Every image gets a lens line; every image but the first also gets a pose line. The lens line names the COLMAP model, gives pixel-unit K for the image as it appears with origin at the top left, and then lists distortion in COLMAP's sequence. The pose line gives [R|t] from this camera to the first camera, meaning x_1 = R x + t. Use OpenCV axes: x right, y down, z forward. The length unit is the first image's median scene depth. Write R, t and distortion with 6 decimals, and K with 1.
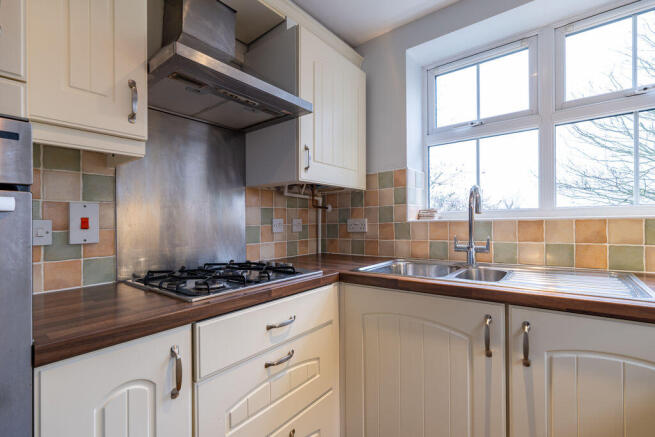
lens RADIAL K [[295.5, 0, 336.7], [0, 295.5, 220.0], [0, 0, 1]] dist [0.000102, -0.000114]
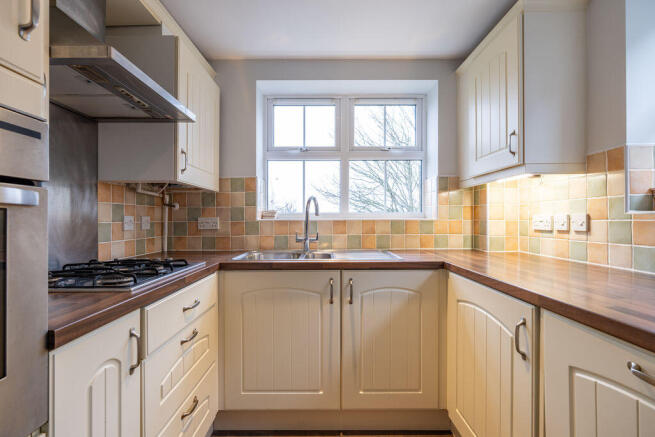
lens RADIAL K [[293.6, 0, 327.5], [0, 293.6, 218.5], [0, 0, 1]] dist [0.000918, 0.000073]
pose [[0.788410, 0.015617, 0.614951, -0.300314], [-0.013358, 0.999877, -0.008266, 0.003627], [-0.615005, -0.001698, 0.788522, -0.156767]]
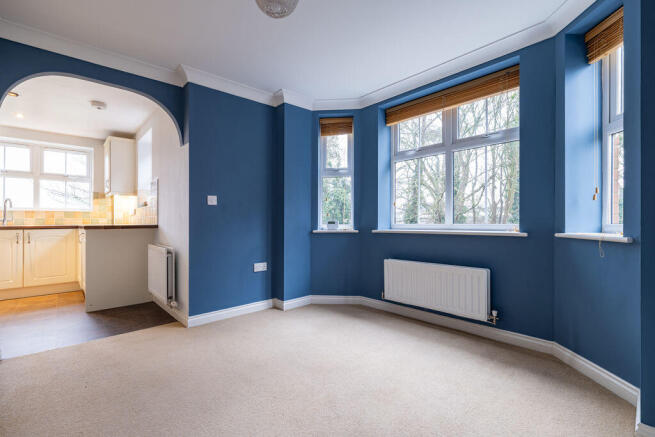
lens RADIAL K [[293.6, 0, 327.5], [0, 293.6, 218.5], [0, 0, 1]] dist [0.000918, 0.000073]
pose [[0.183293, 0.019368, 0.982867, -1.566518], [-0.002899, 0.999812, -0.019161, 0.112170], [-0.983054, 0.000663, 0.183315, -2.294570]]
